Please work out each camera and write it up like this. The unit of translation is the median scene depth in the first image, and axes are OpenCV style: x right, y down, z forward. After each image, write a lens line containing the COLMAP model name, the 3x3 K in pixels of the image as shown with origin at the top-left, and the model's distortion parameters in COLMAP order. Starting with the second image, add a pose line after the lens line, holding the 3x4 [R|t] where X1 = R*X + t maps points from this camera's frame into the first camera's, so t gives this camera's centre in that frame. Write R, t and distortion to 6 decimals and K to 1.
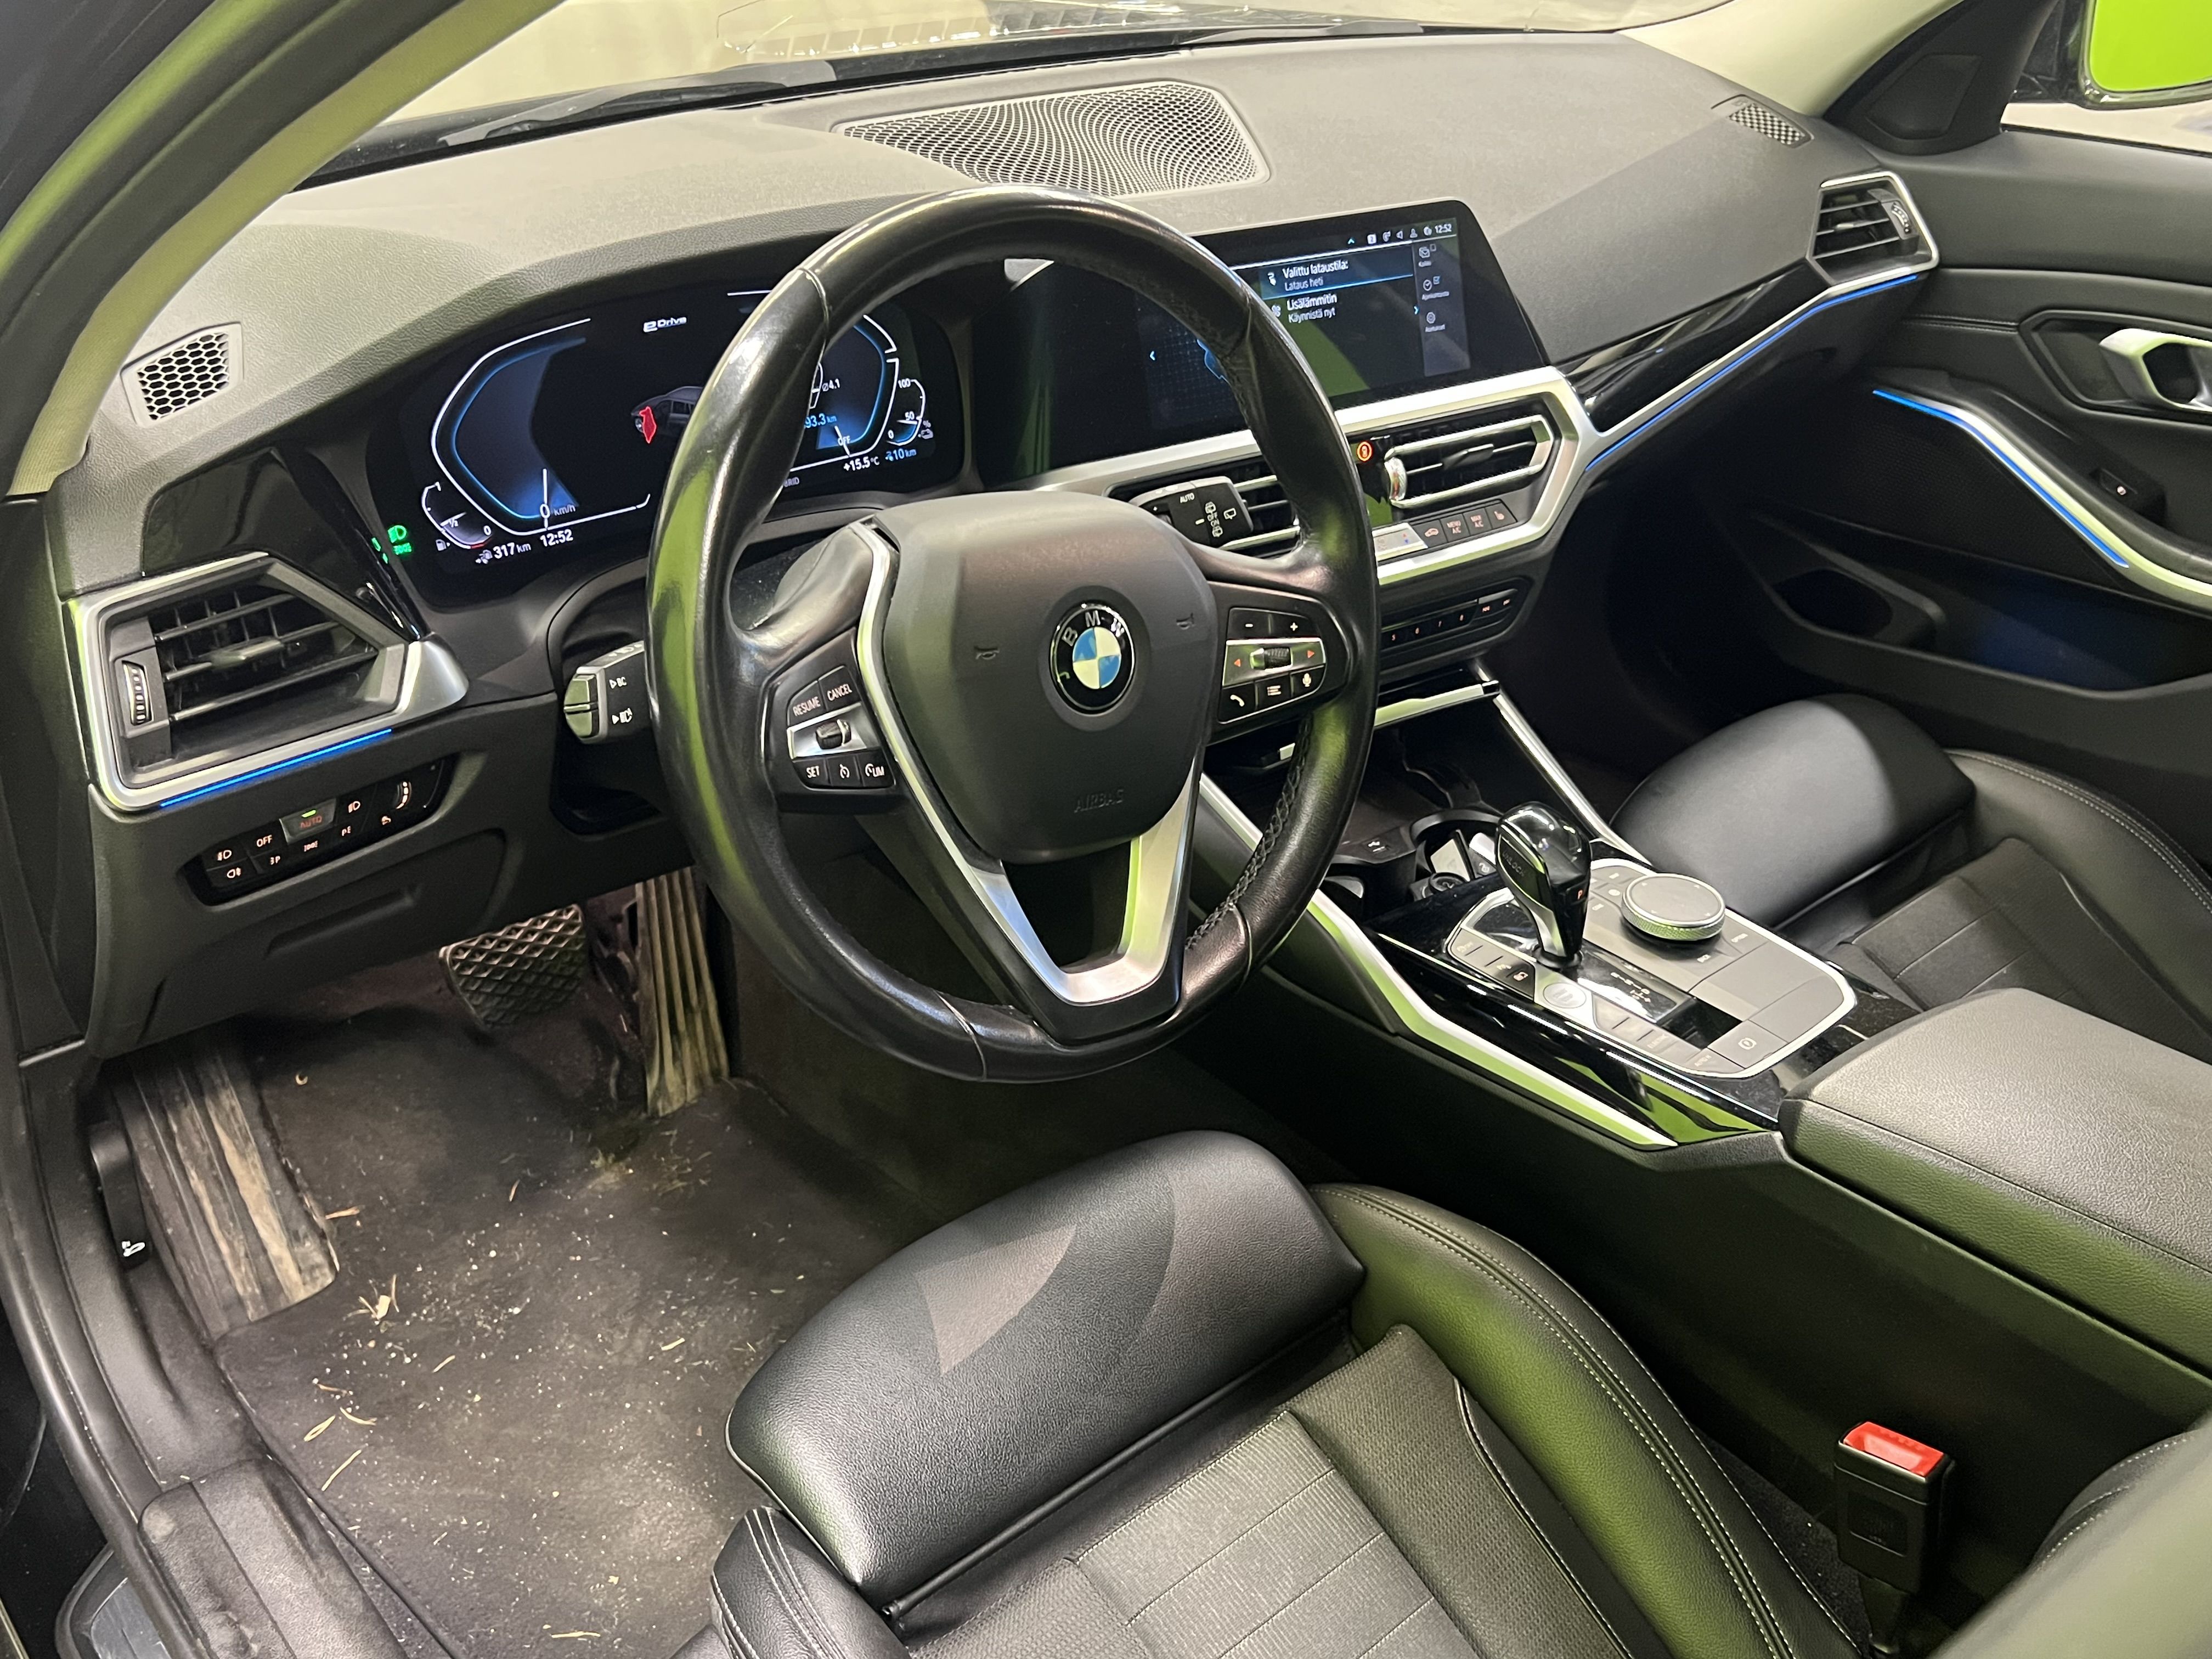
lens RADIAL K [[1915.8, 0, 1104.7], [0, 1915.8, 830.1], [0, 0, 1]] dist [0.018216, 0.002246]
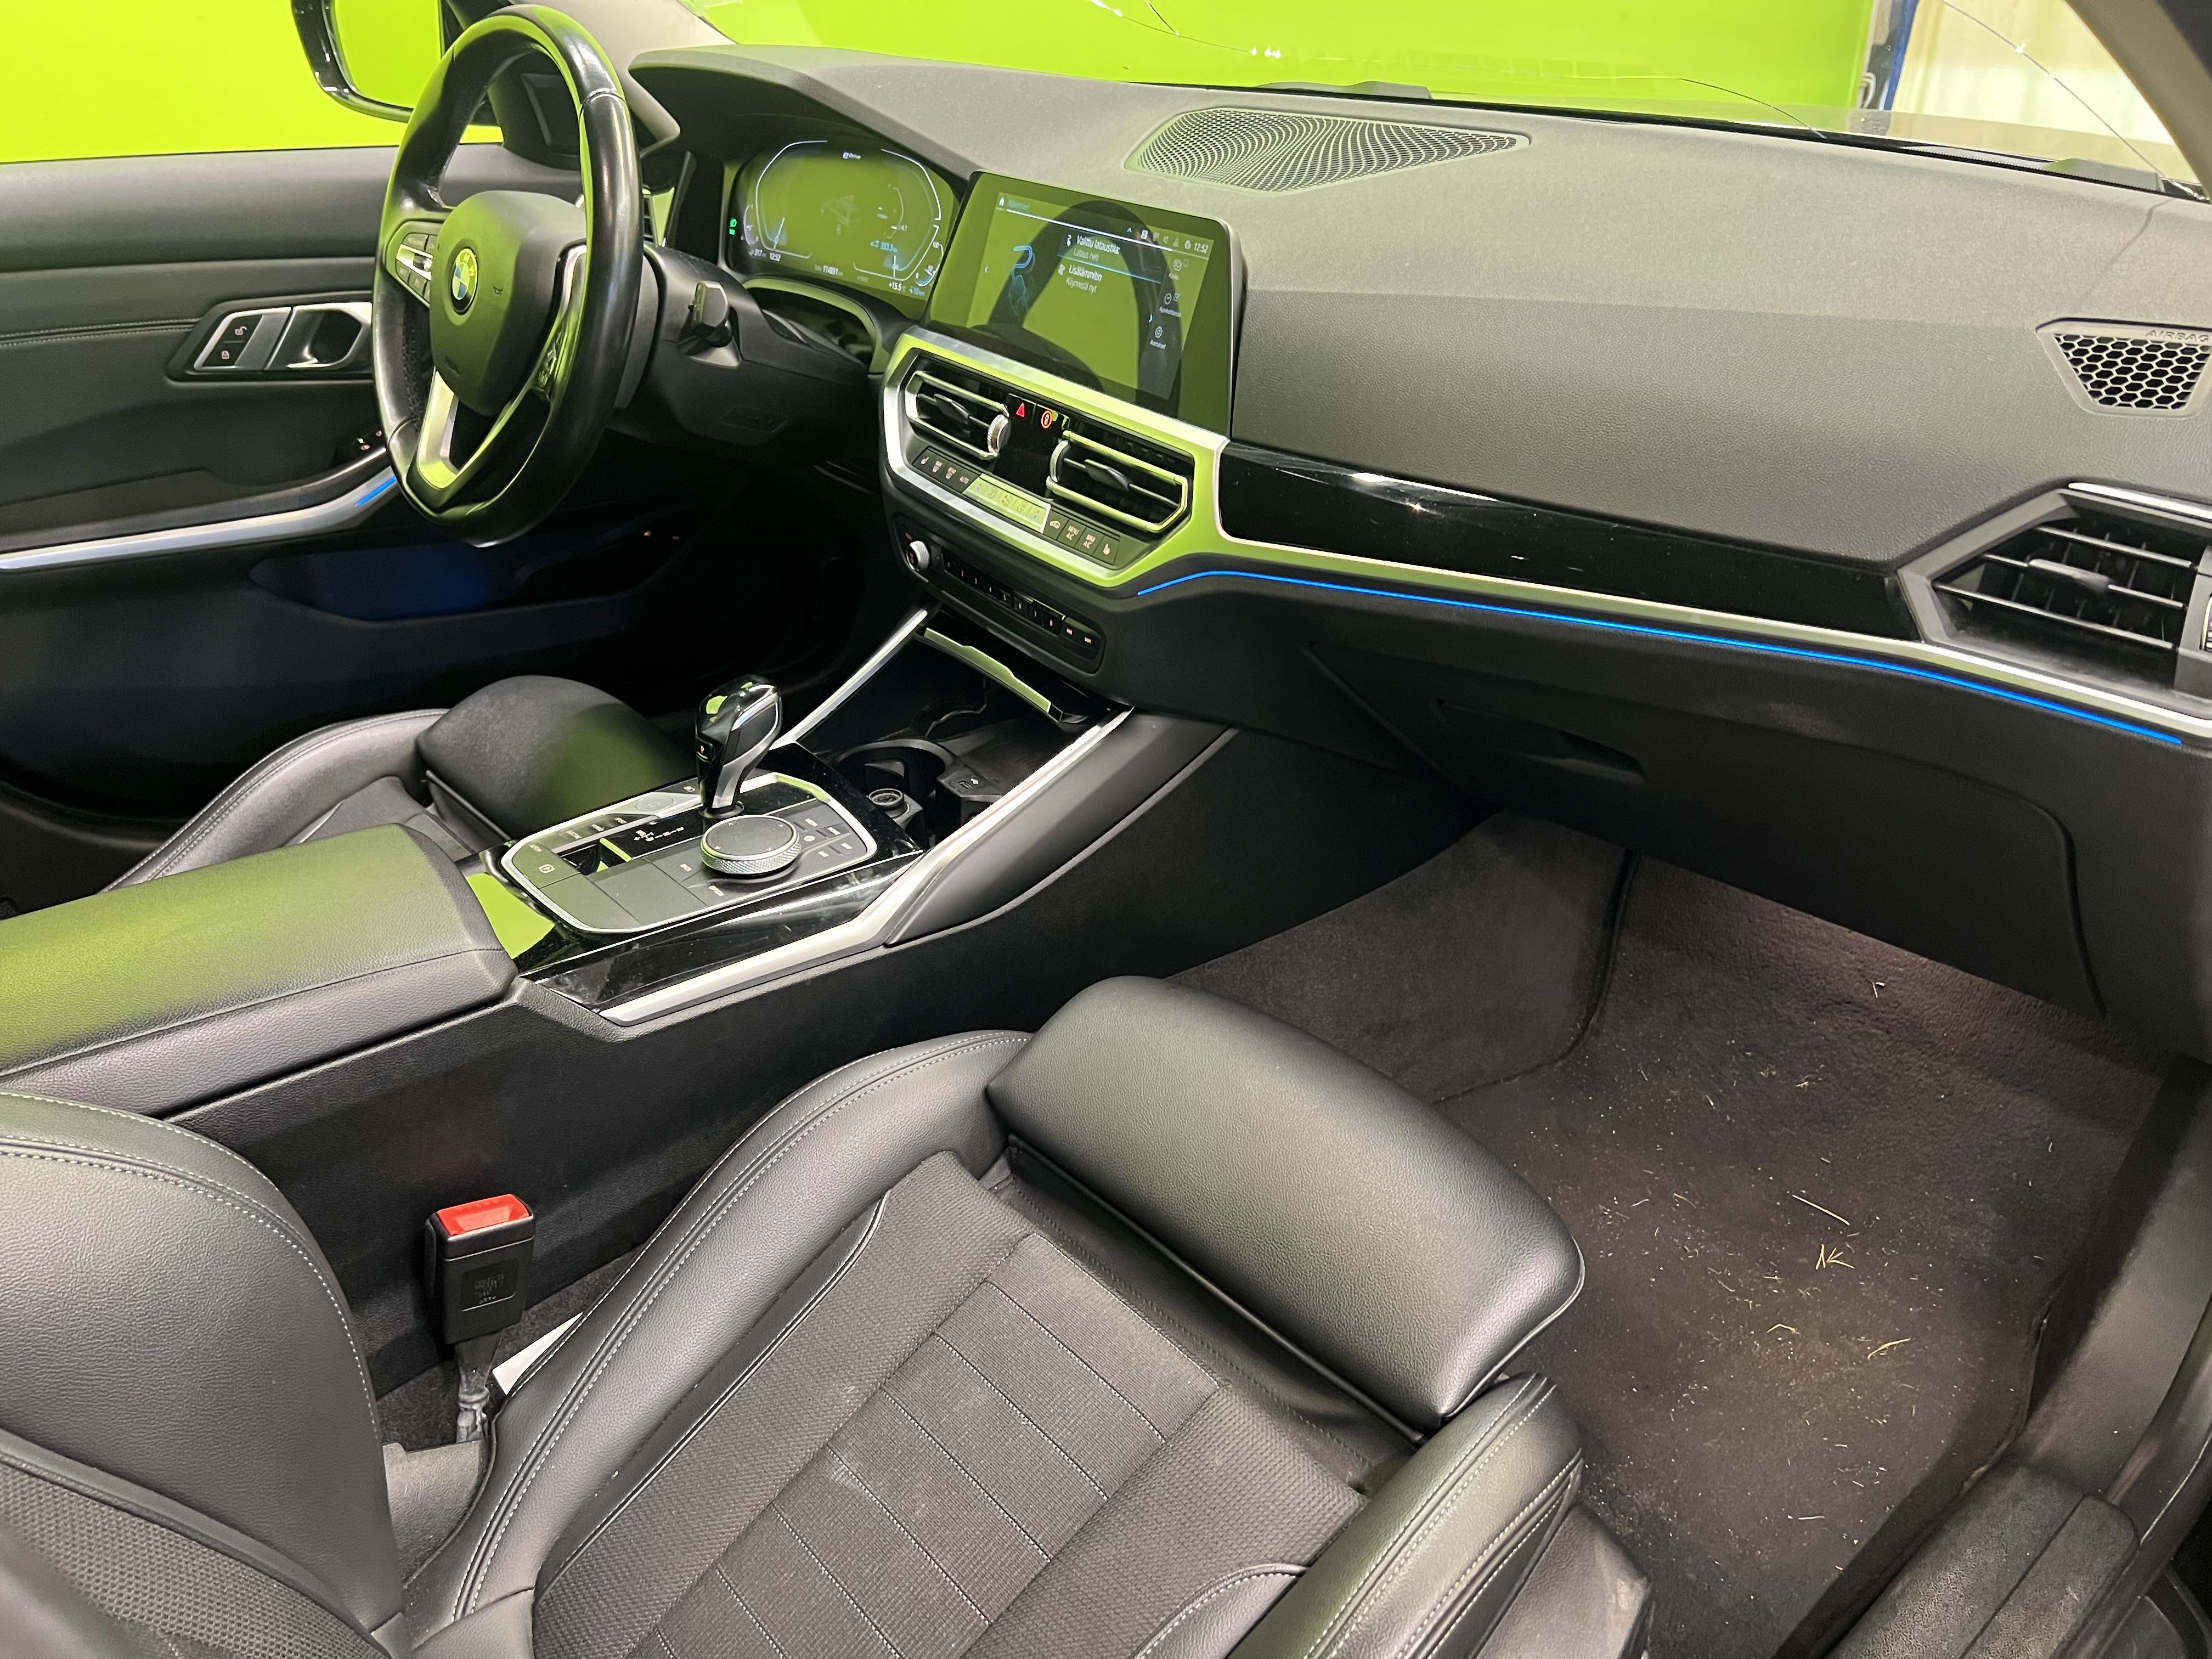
lens RADIAL K [[1699.2, 0, 1104.5], [0, 1699.2, 829.9], [0, 0, 1]] dist [0.002648, 0.000515]
pose [[-0.012419, 0.442376, -0.896744, 1.047703], [-0.502508, 0.772579, 0.388082, -0.393616], [0.864483, 0.455440, 0.212703, 0.917776]]
